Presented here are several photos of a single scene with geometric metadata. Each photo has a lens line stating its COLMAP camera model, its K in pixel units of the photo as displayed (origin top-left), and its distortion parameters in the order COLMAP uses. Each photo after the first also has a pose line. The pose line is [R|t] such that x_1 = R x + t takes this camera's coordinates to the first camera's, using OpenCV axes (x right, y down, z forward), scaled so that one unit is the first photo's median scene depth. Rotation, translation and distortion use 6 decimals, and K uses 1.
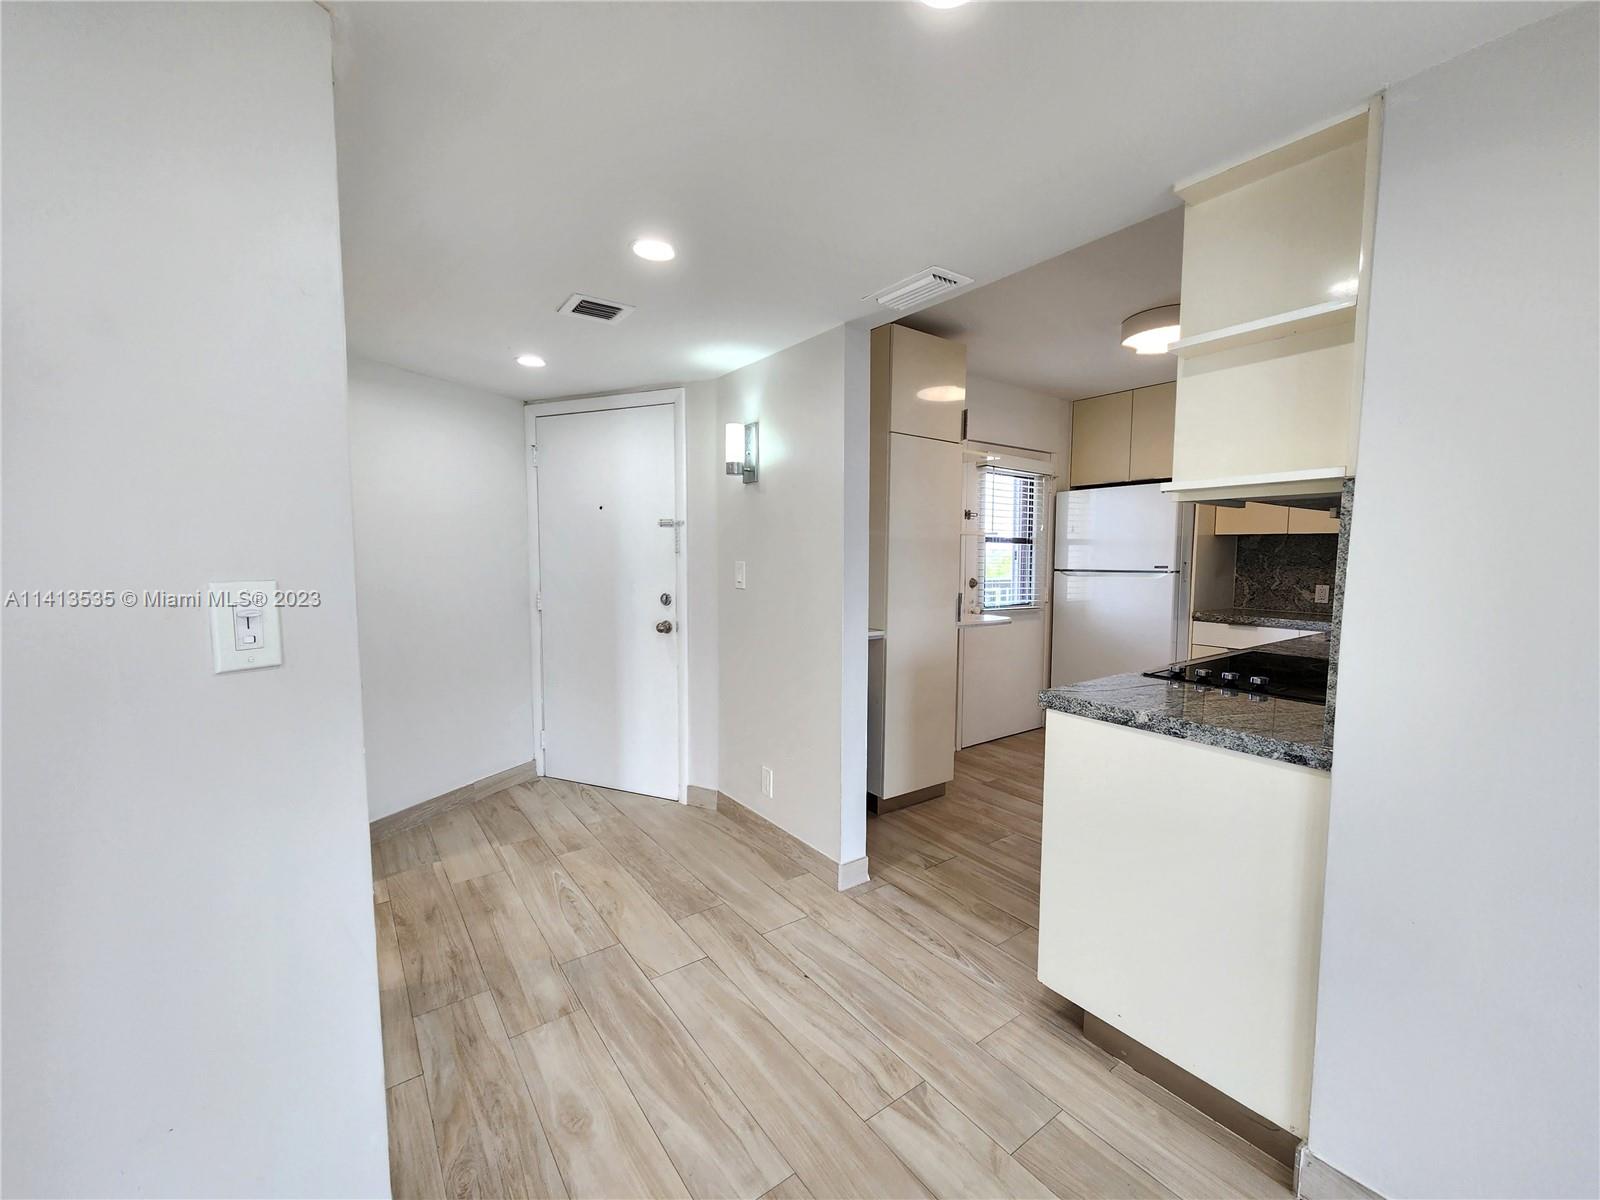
lens RADIAL K [[648.4, 0, 798.4], [0, 648.4, 604.3], [0, 0, 1]] dist [-0.002534, -0.000021]
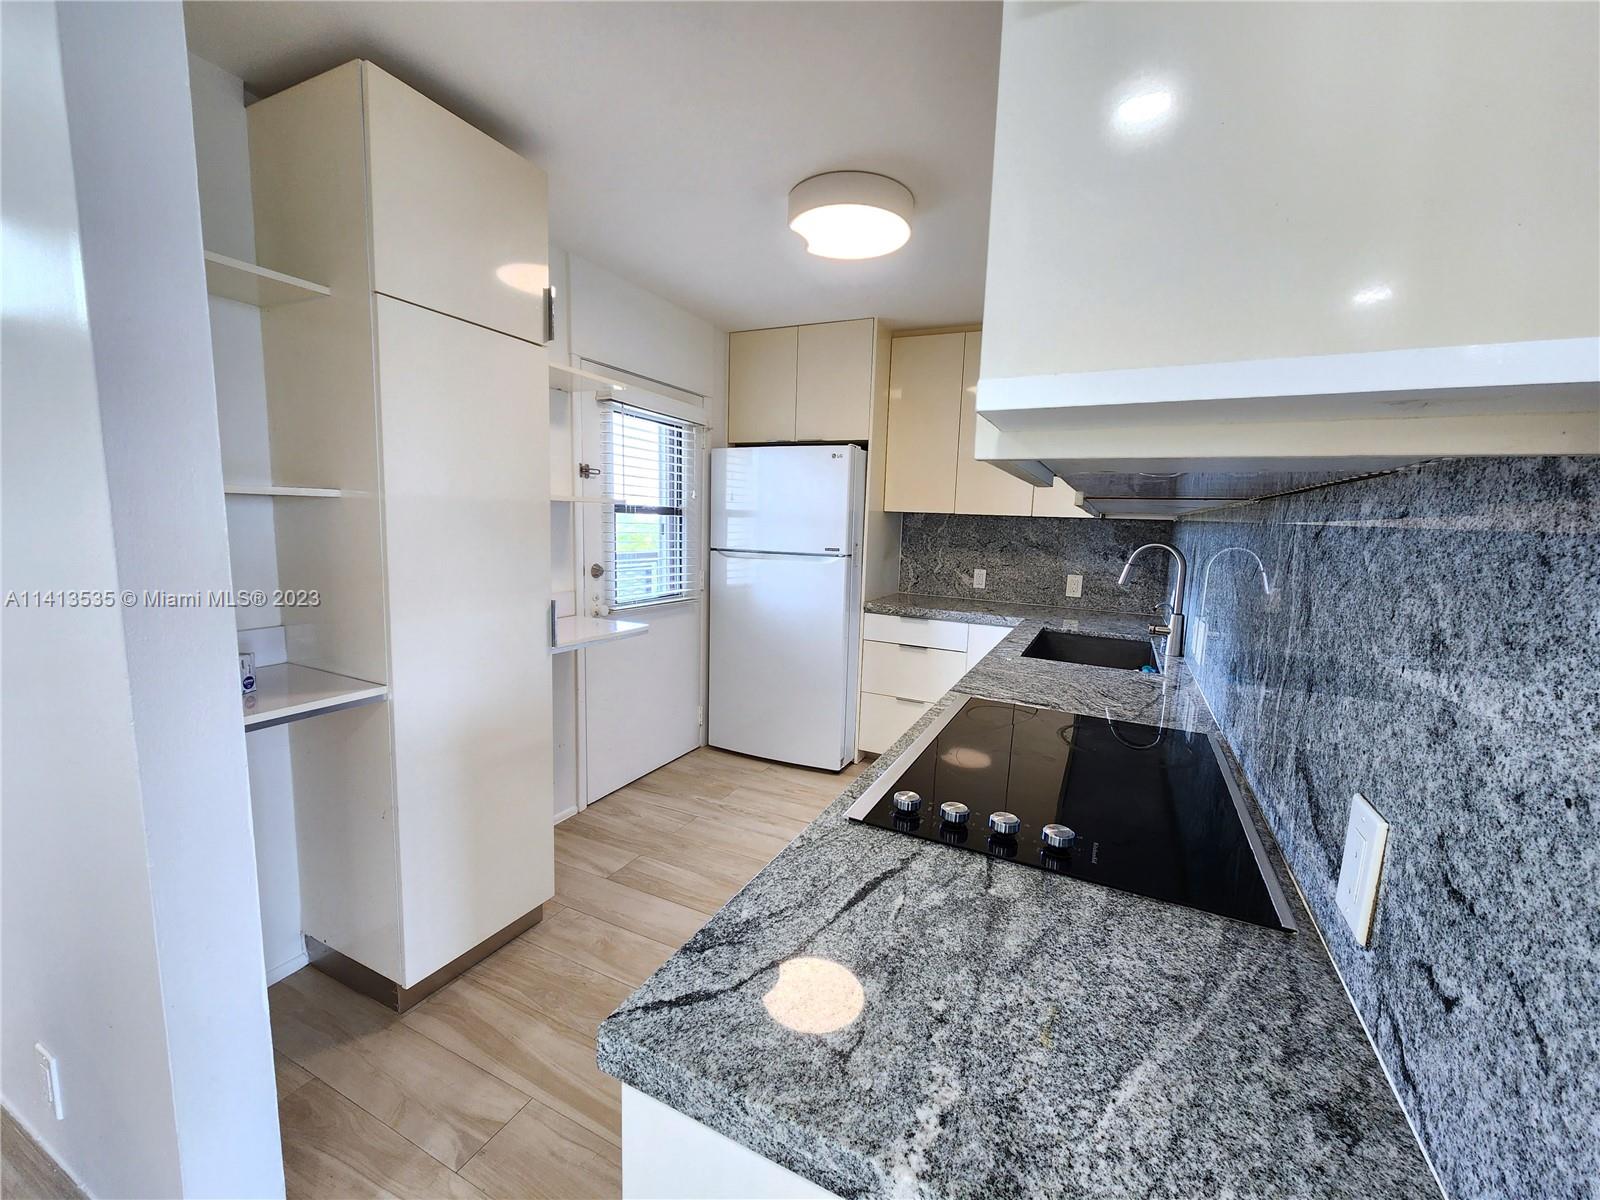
lens RADIAL K [[648.4, 0, 802.5], [0, 648.4, 602.4], [0, 0, 1]] dist [-0.002534, -0.000021]
pose [[0.881917, -0.036145, 0.470017, 0.128594], [0.007523, 0.998008, 0.062632, -0.039212], [-0.471344, -0.051700, 0.880433, 0.270285]]
